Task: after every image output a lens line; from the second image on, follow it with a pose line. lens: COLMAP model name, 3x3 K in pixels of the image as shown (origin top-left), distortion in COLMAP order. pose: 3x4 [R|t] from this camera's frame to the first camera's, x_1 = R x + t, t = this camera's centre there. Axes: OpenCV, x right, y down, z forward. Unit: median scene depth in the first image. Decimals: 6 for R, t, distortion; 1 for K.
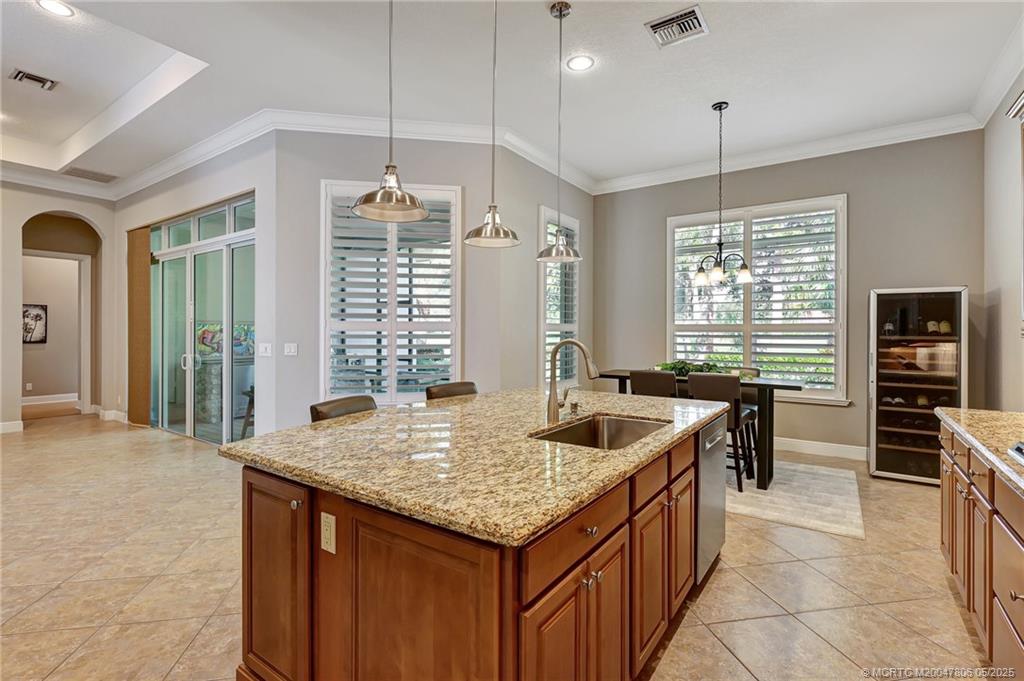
lens RADIAL K [[479.8, 0, 508.3], [0, 479.8, 330.8], [0, 0, 1]] dist [-0.002466, -0.003784]
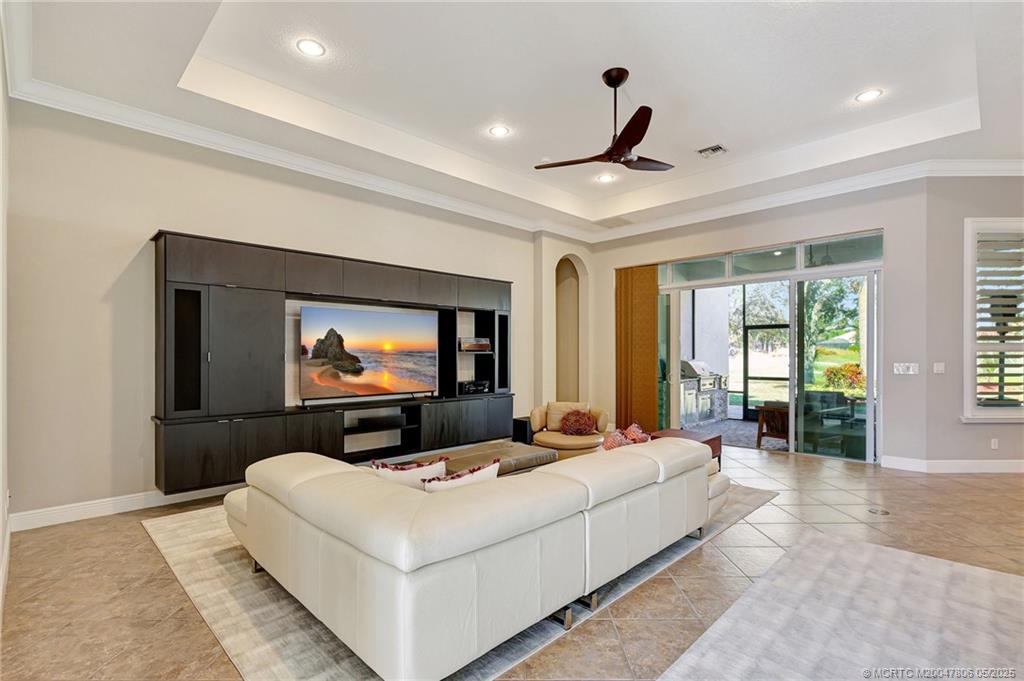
lens RADIAL K [[479.8, 0, 509.0], [0, 479.8, 354.6], [0, 0, 1]] dist [-0.002466, -0.003784]
pose [[0.980140, 0.001174, -0.198303, -1.266572], [-0.000539, 0.999995, 0.003258, 0.004602], [0.198306, -0.003086, 0.980135, -0.330536]]
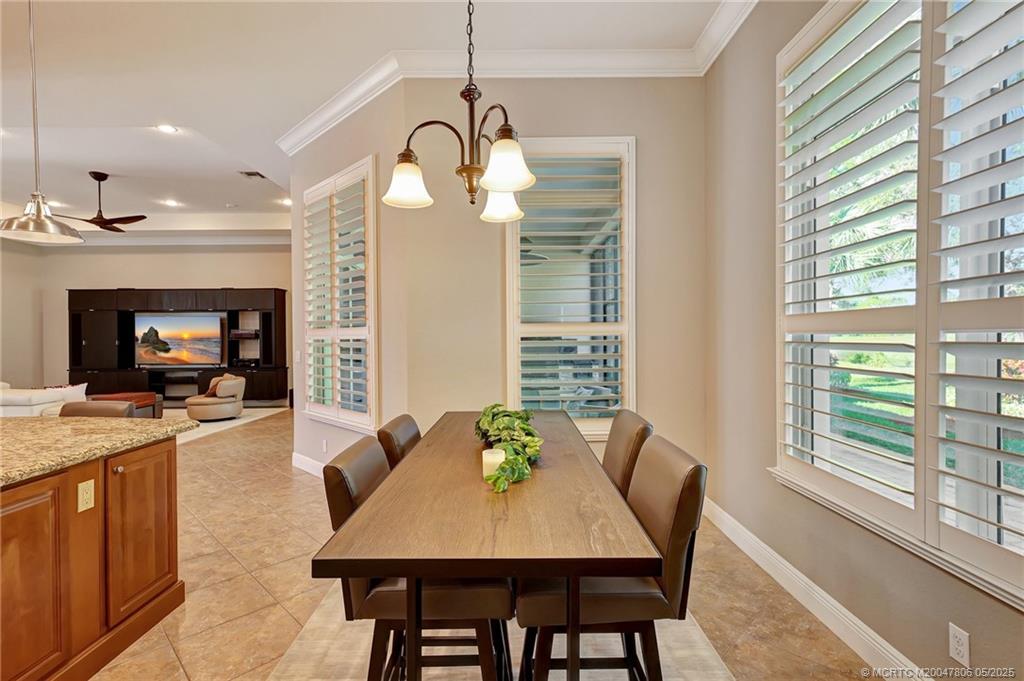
lens RADIAL K [[479.8, 0, 527.3], [0, 479.8, 340.3], [0, 0, 1]] dist [-0.002466, -0.003784]
pose [[0.596701, -0.003034, -0.802458, 0.778038], [0.010390, 0.999938, 0.003946, 0.014735], [0.802396, -0.010692, 0.596696, 0.782874]]
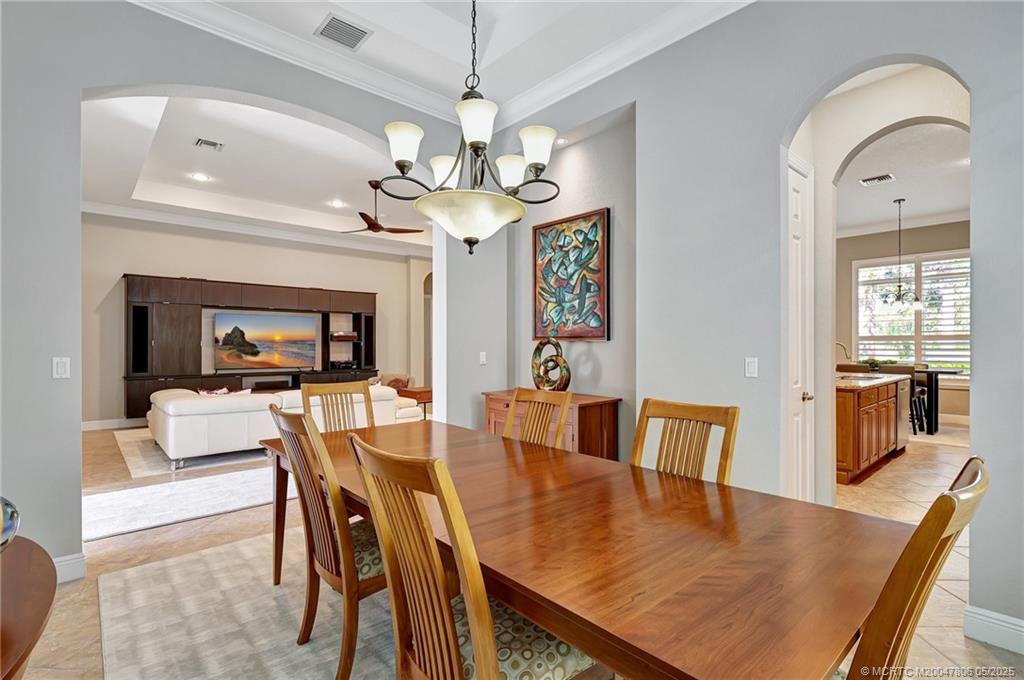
lens RADIAL K [[479.8, 0, 511.1], [0, 479.8, 341.6], [0, 0, 1]] dist [-0.002466, -0.003784]
pose [[0.973578, -0.000595, -0.228355, -0.454585], [0.000510, 1.000000, -0.000431, 0.005198], [0.228356, 0.000303, 0.973578, -0.847886]]
